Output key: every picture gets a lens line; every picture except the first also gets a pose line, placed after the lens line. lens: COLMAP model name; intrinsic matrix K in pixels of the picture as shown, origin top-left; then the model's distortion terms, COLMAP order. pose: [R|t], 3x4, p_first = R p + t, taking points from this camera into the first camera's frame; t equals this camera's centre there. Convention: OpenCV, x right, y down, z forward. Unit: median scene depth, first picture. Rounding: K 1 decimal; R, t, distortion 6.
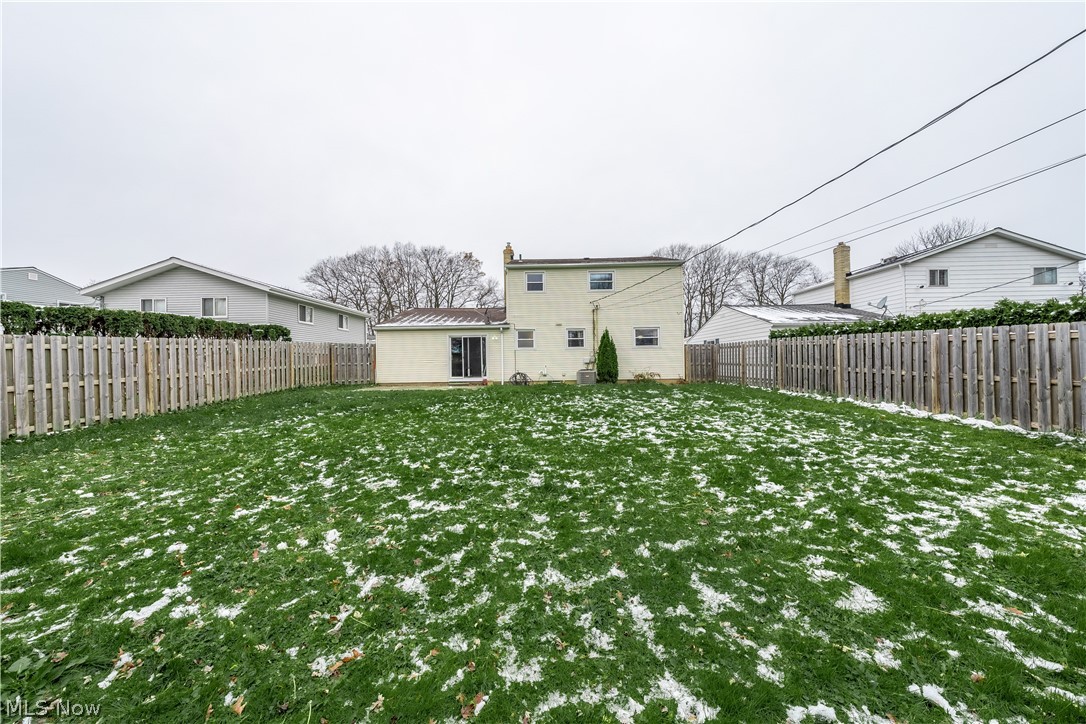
lens RADIAL K [[376.1, 0, 541.8], [0, 376.1, 362.4], [0, 0, 1]] dist [-0.001059, 0.000175]
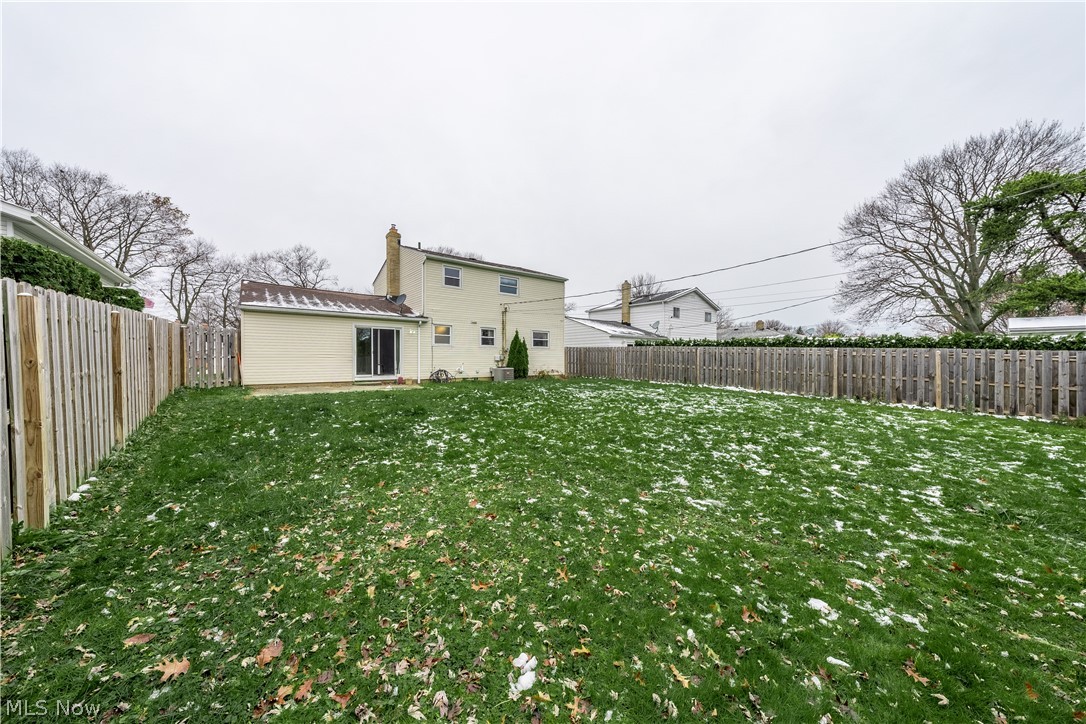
lens RADIAL K [[376.1, 0, 543.2], [0, 376.1, 360.7], [0, 0, 1]] dist [-0.001059, 0.000175]
pose [[0.764780, 0.014063, 0.644138, -0.463549], [-0.015846, 0.999870, -0.003015, 0.002602], [-0.644097, -0.007901, 0.764903, 0.101976]]
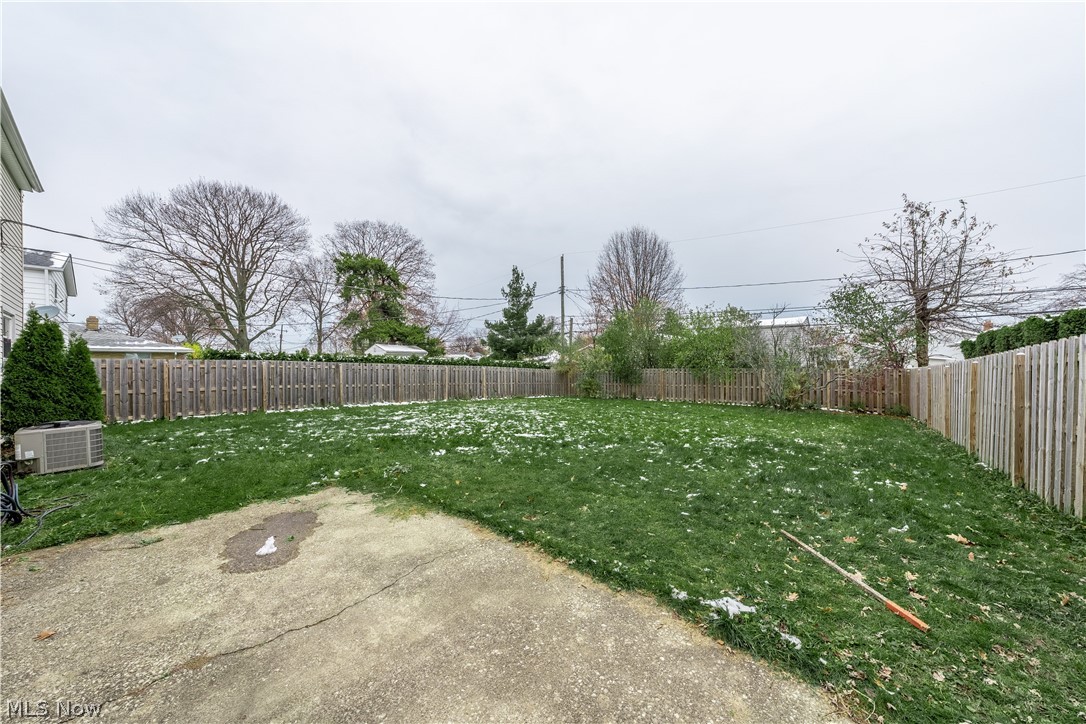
lens RADIAL K [[376.1, 0, 540.3], [0, 376.1, 366.5], [0, 0, 1]] dist [-0.001059, 0.000175]
pose [[-0.751898, 0.018692, 0.659014, -0.435466], [0.024350, 0.999703, -0.000573, -0.022609], [-0.658829, 0.015616, -0.752131, 0.924365]]
